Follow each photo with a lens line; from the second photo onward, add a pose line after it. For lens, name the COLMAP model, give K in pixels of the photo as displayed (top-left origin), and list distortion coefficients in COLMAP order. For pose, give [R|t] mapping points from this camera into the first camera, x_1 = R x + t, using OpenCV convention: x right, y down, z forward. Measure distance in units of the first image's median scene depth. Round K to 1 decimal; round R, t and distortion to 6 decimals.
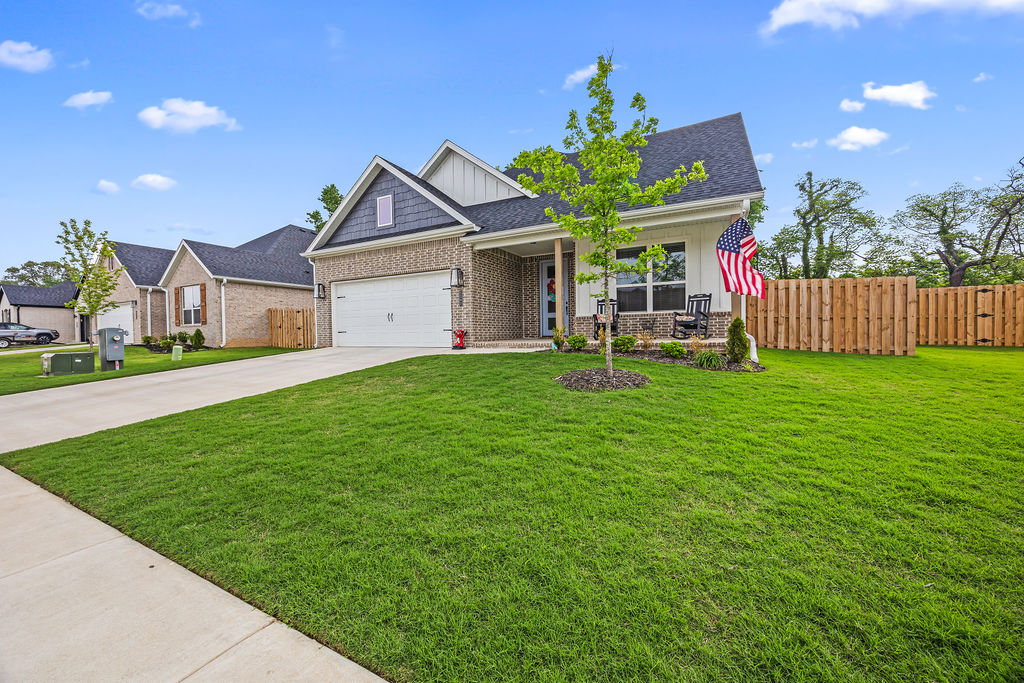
lens RADIAL K [[387.6, 0, 513.0], [0, 387.6, 344.2], [0, 0, 1]] dist [-0.001237, -0.000224]
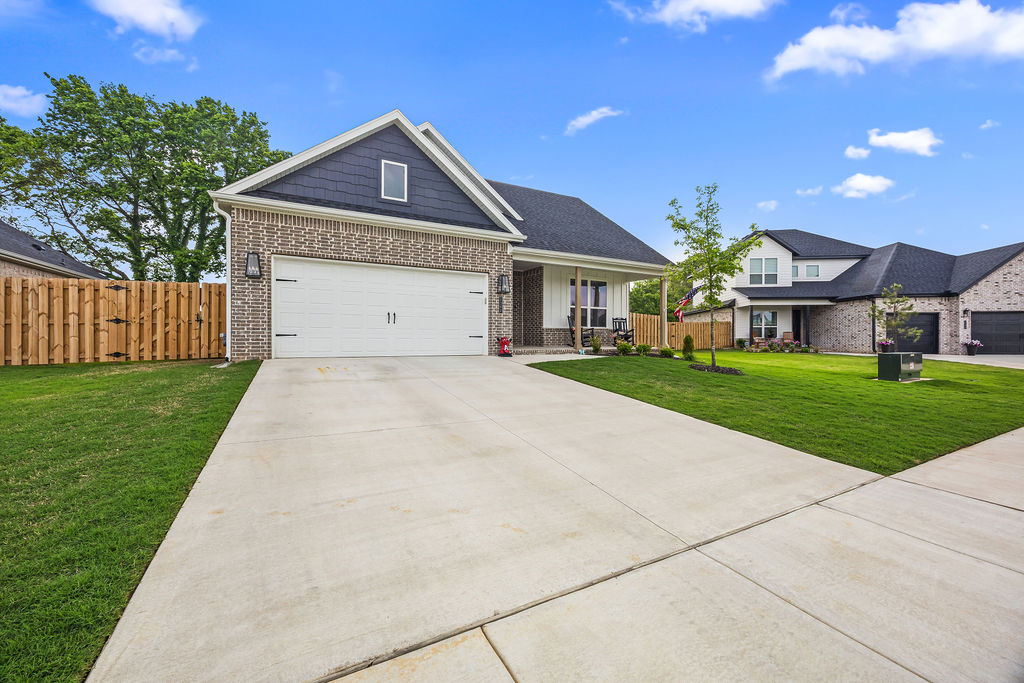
lens RADIAL K [[387.6, 0, 508.8], [0, 387.6, 344.7], [0, 0, 1]] dist [-0.001237, -0.000224]
pose [[0.570956, 0.005728, 0.820961, -0.896881], [0.010032, 0.999852, -0.013953, -0.002802], [-0.820919, 0.016203, 0.570814, 0.400872]]
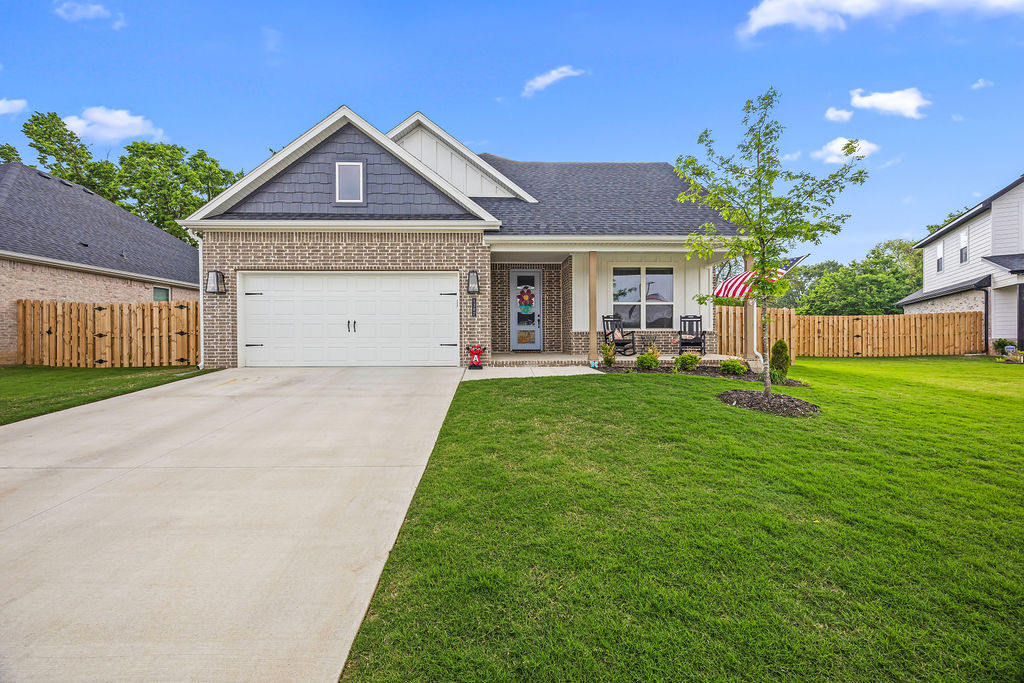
lens RADIAL K [[387.6, 0, 508.2], [0, 387.6, 340.8], [0, 0, 1]] dist [-0.001237, -0.000224]
pose [[0.873352, 0.007873, 0.487026, -0.454845], [0.003174, 0.999756, -0.021855, -0.026739], [-0.487079, 0.020633, 0.873114, 0.229682]]
